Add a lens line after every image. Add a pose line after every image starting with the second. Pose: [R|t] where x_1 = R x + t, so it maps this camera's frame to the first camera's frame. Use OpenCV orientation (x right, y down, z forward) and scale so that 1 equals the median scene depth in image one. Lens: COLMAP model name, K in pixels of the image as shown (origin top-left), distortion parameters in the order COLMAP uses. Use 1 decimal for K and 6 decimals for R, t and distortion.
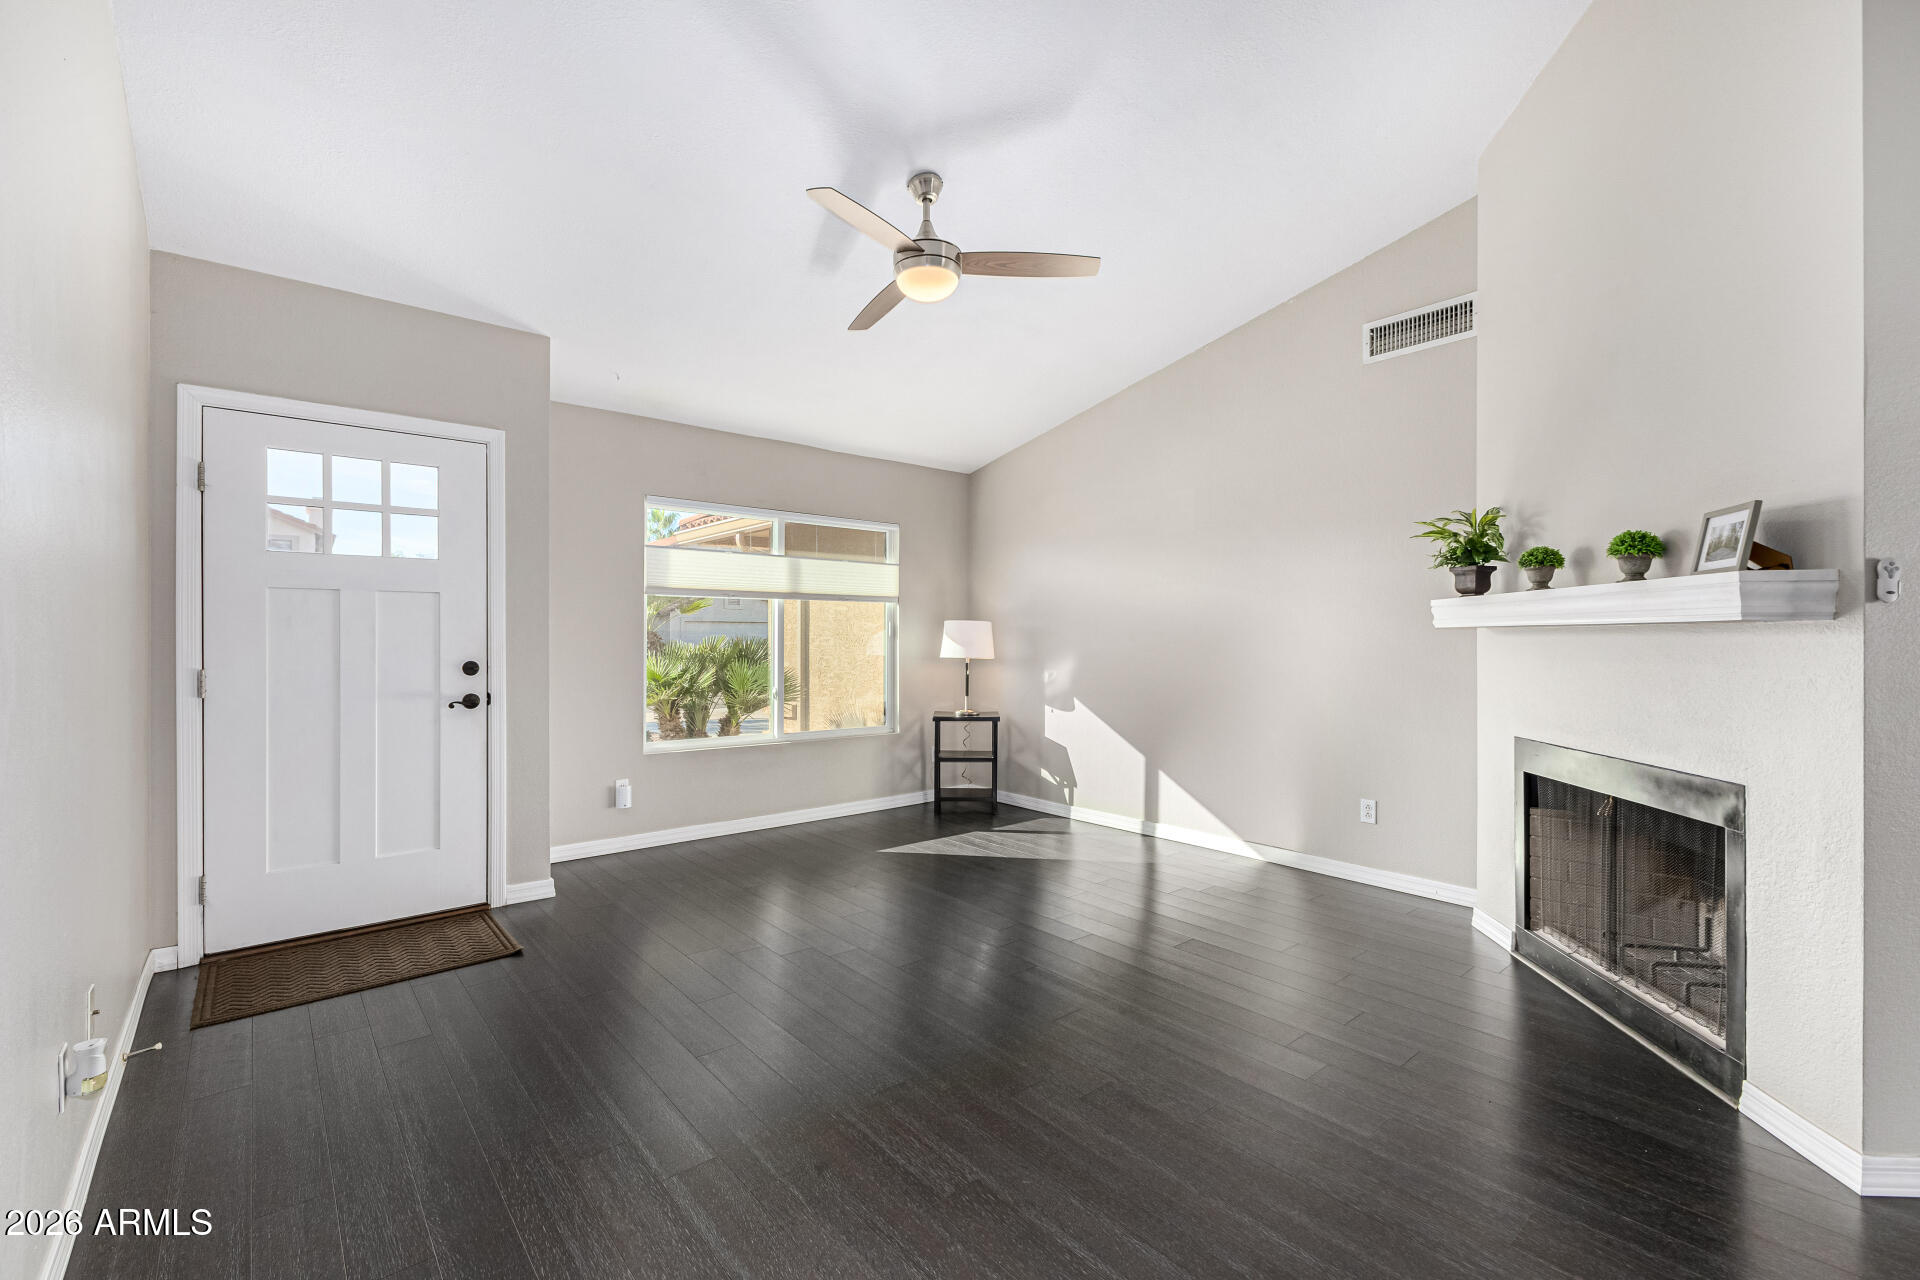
lens RADIAL K [[813.6, 0, 945.5], [0, 813.6, 637.2], [0, 0, 1]] dist [-0.000727, -0.000084]
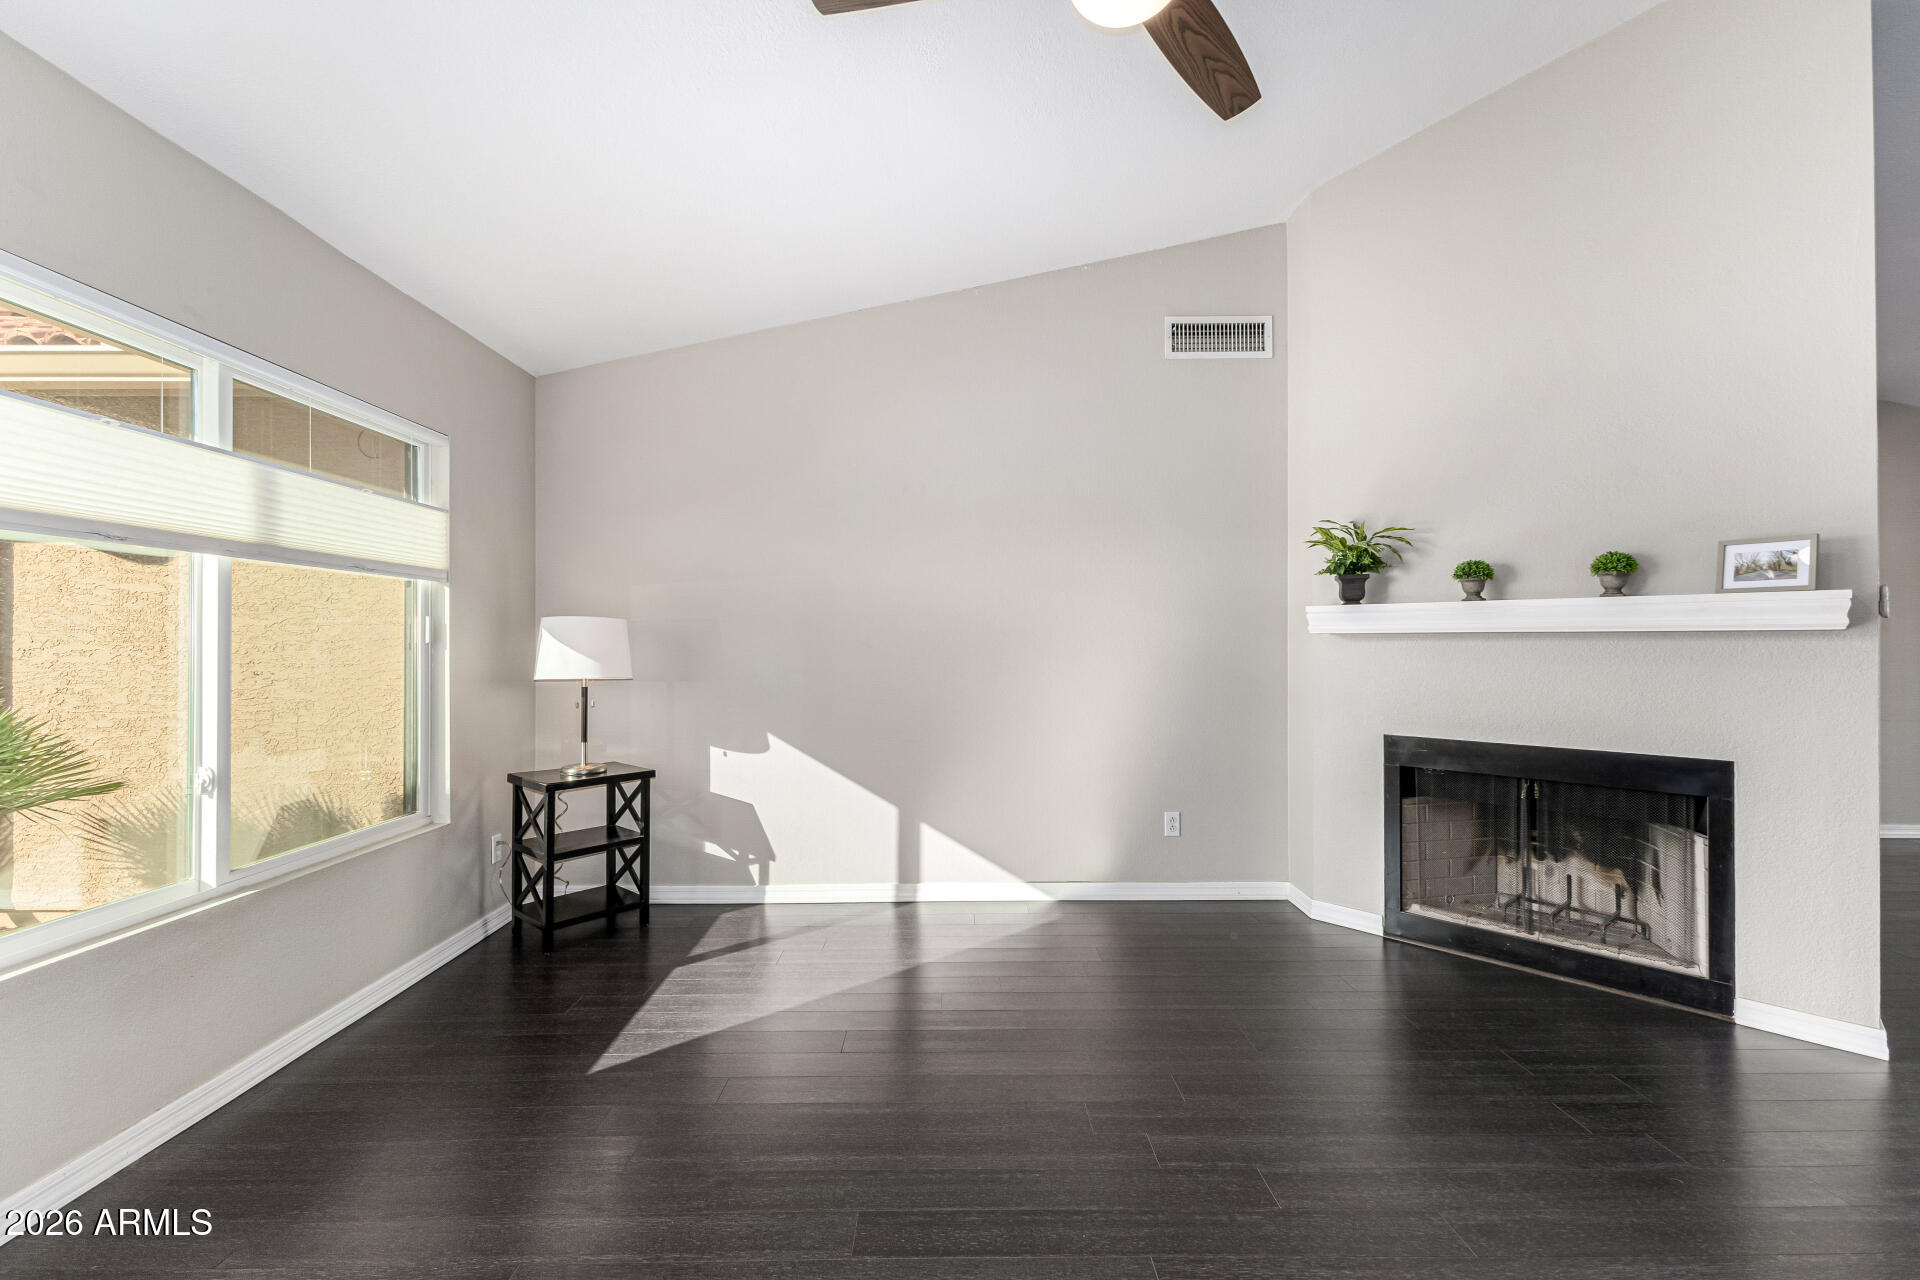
lens RADIAL K [[813.6, 0, 963.0], [0, 813.6, 643.7], [0, 0, 1]] dist [-0.000727, -0.000084]
pose [[0.631735, -0.003687, 0.775175, -0.288583], [0.002462, 0.999993, 0.002750, -0.002263], [-0.775180, 0.000171, 0.631740, 0.441013]]
